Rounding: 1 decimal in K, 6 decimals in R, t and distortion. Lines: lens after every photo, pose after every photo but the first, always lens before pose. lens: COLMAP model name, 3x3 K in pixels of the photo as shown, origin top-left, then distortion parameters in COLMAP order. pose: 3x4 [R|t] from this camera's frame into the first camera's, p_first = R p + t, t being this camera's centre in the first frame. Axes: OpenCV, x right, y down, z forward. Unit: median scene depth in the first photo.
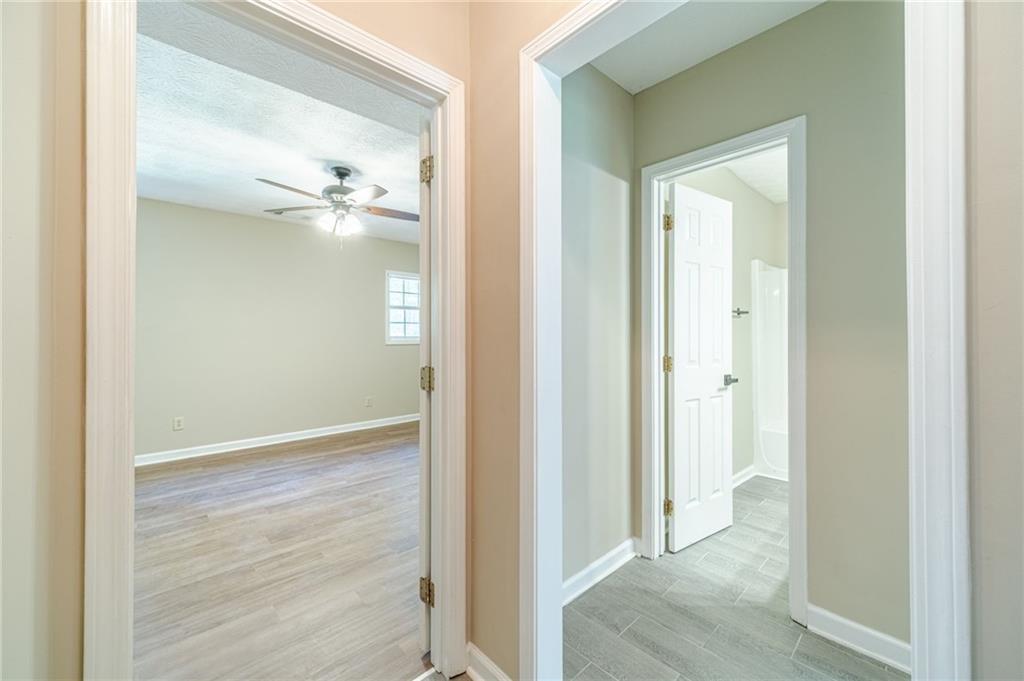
lens RADIAL K [[405.3, 0, 515.9], [0, 405.3, 337.9], [0, 0, 1]] dist [0.013019, -0.000282]
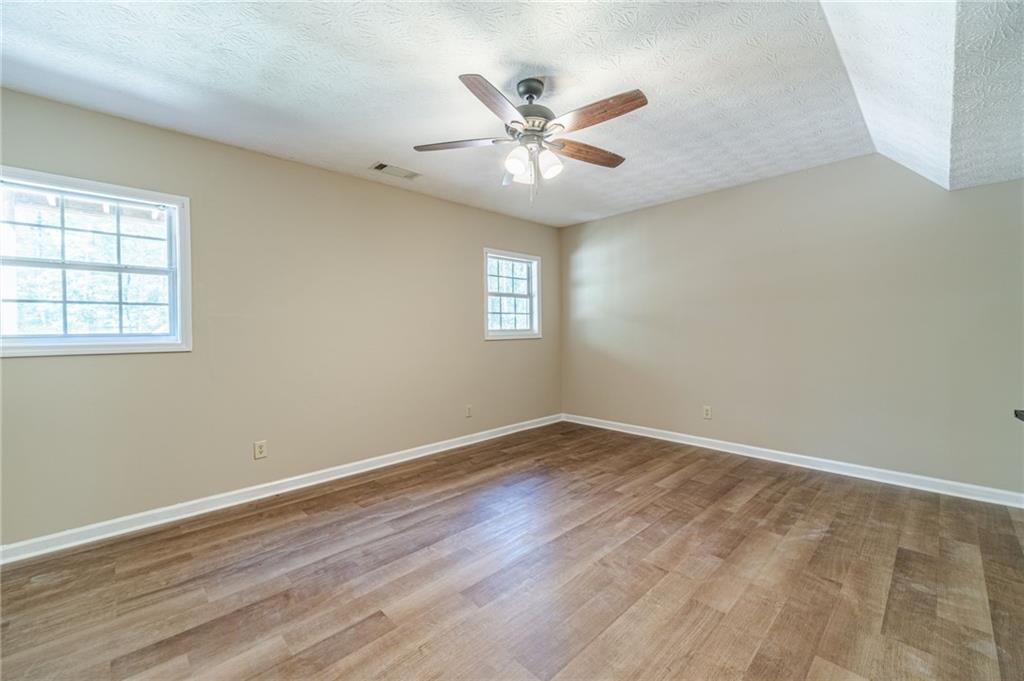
lens RADIAL K [[405.3, 0, 508.2], [0, 405.3, 336.0], [0, 0, 1]] dist [0.013019, -0.000282]
pose [[0.999585, -0.009880, 0.027046, -0.464300], [0.009674, 0.999923, 0.007735, 0.003374], [-0.027120, -0.007470, 0.999604, 0.297192]]
